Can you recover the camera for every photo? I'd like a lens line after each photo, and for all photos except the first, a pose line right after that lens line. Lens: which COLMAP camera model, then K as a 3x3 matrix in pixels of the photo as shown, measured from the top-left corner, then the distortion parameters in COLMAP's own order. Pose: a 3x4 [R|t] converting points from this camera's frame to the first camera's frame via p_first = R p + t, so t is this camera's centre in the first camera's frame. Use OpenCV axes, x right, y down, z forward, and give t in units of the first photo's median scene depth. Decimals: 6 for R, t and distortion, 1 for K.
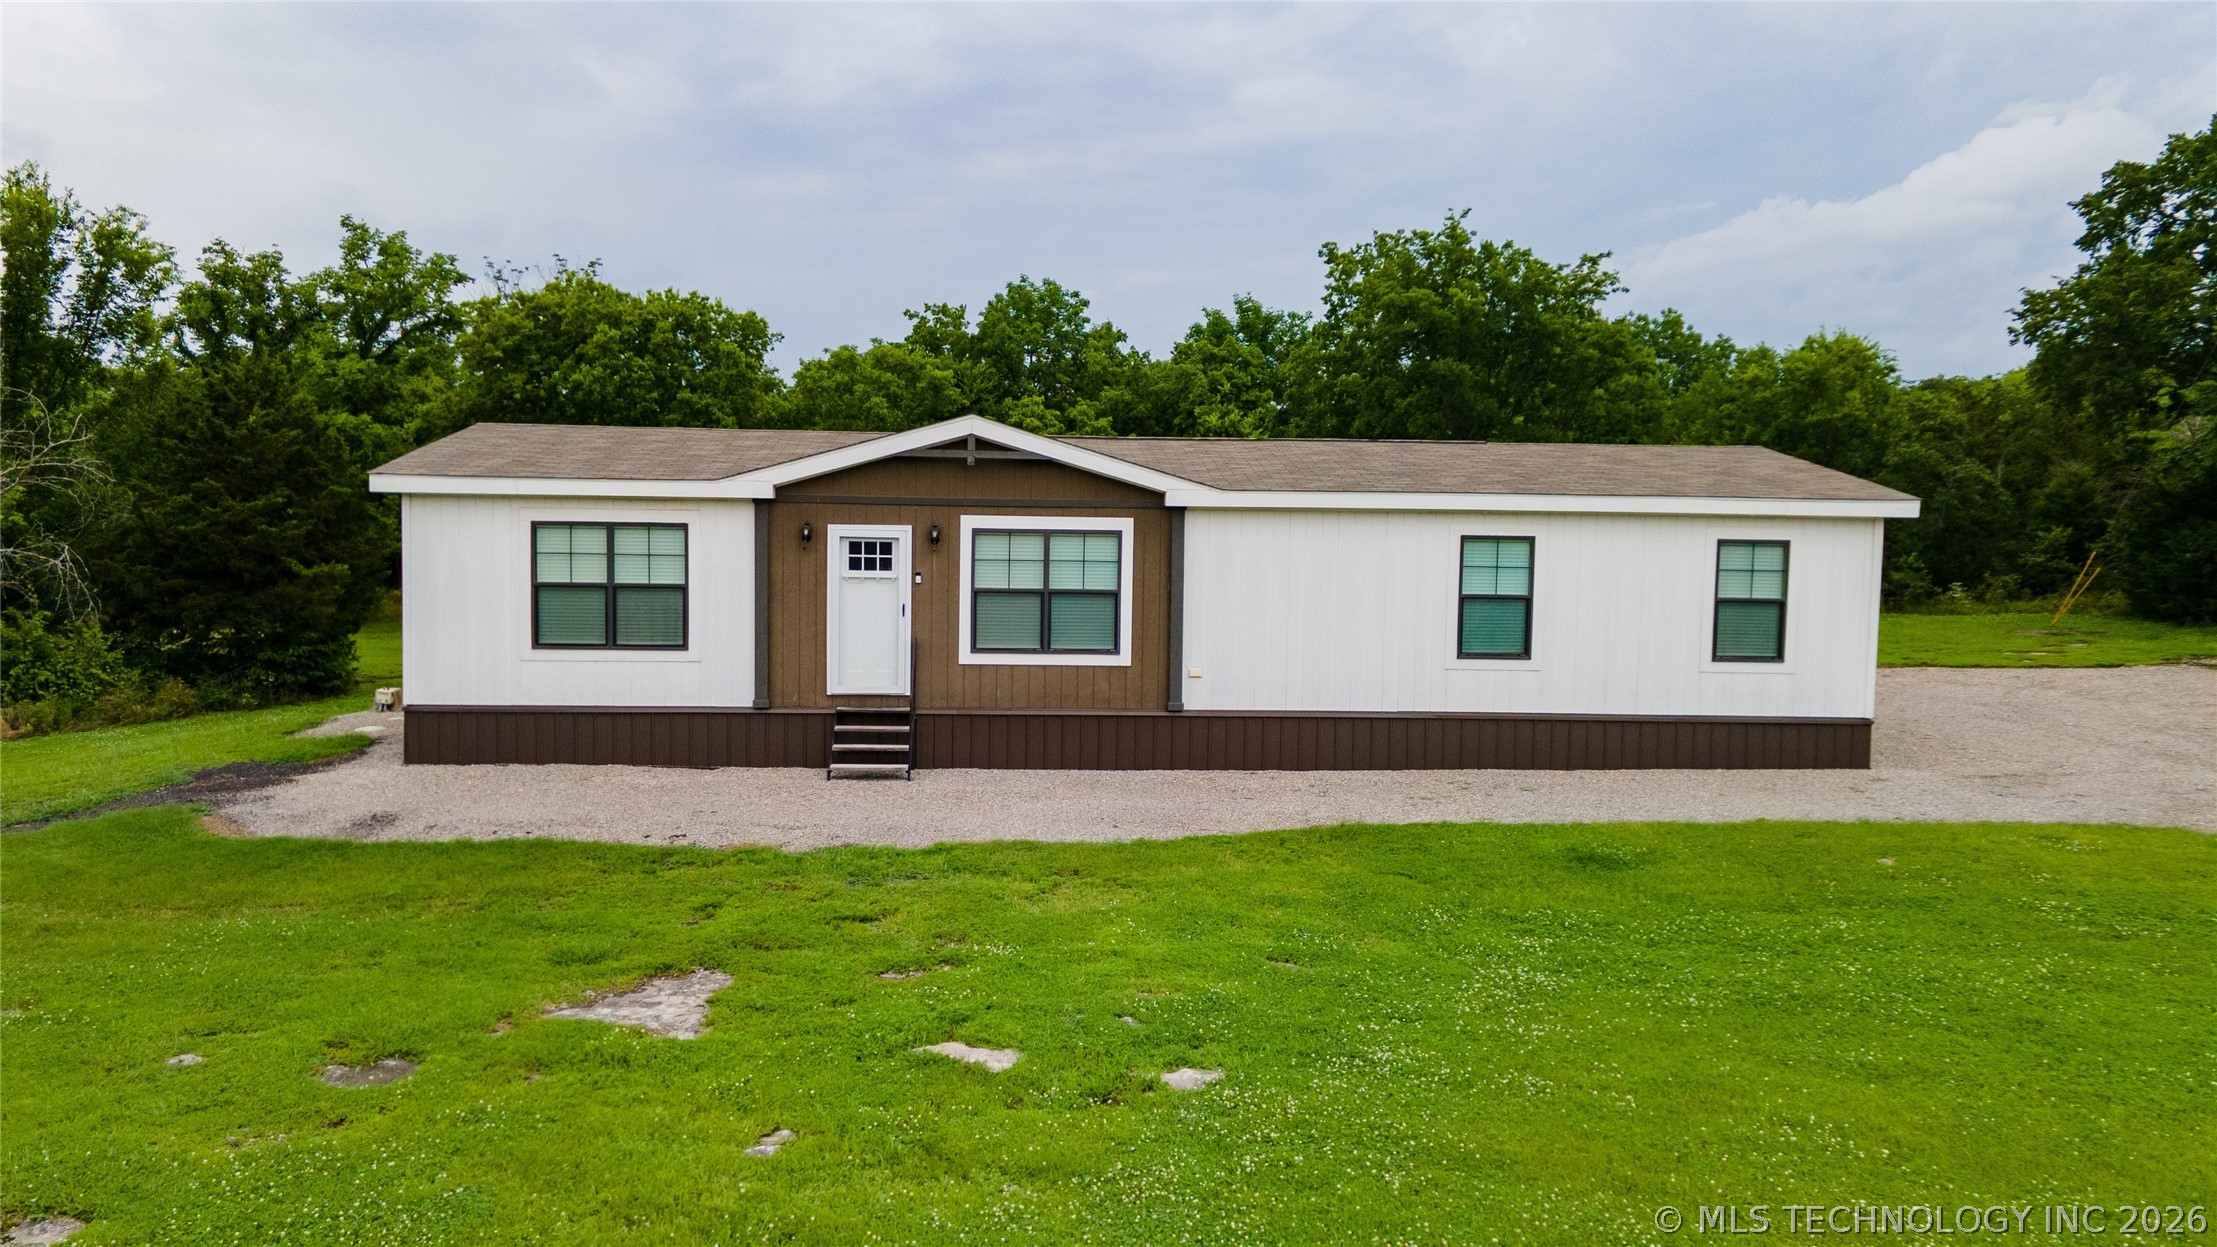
lens RADIAL K [[1604.9, 0, 1091.0], [0, 1604.9, 619.3], [0, 0, 1]] dist [0.039053, 0.024377]
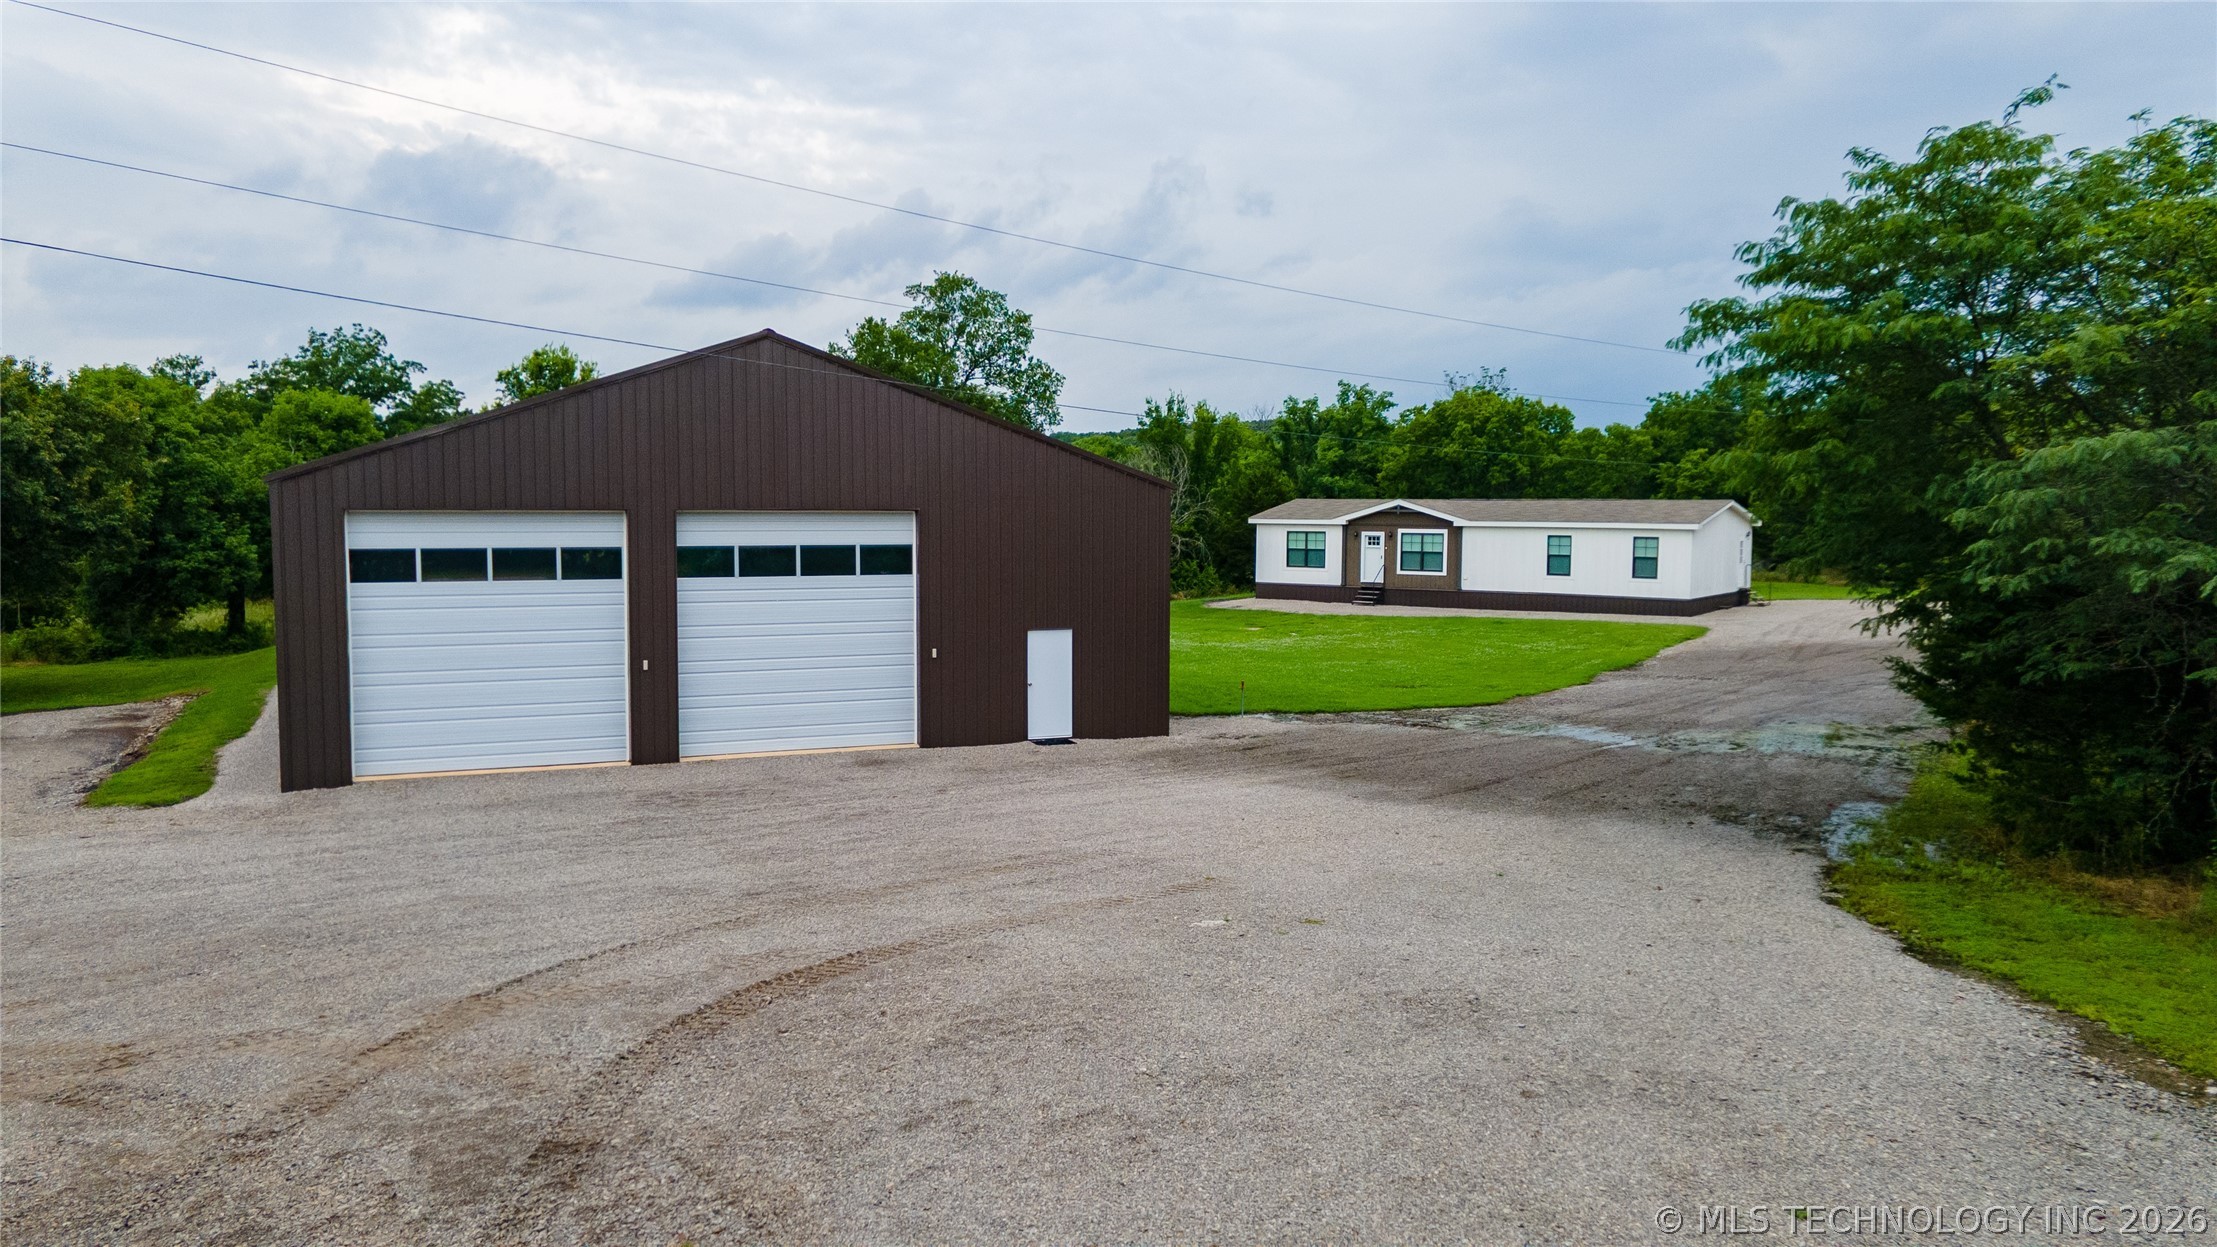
lens RADIAL K [[1604.9, 0, 1087.1], [0, 1604.9, 637.3], [0, 0, 1]] dist [0.039053, 0.024377]
pose [[0.762033, 0.044532, -0.646005, 1.581162], [-0.033731, 0.999008, 0.029077, 0.083937], [0.646659, -0.000367, 0.762779, -1.945310]]
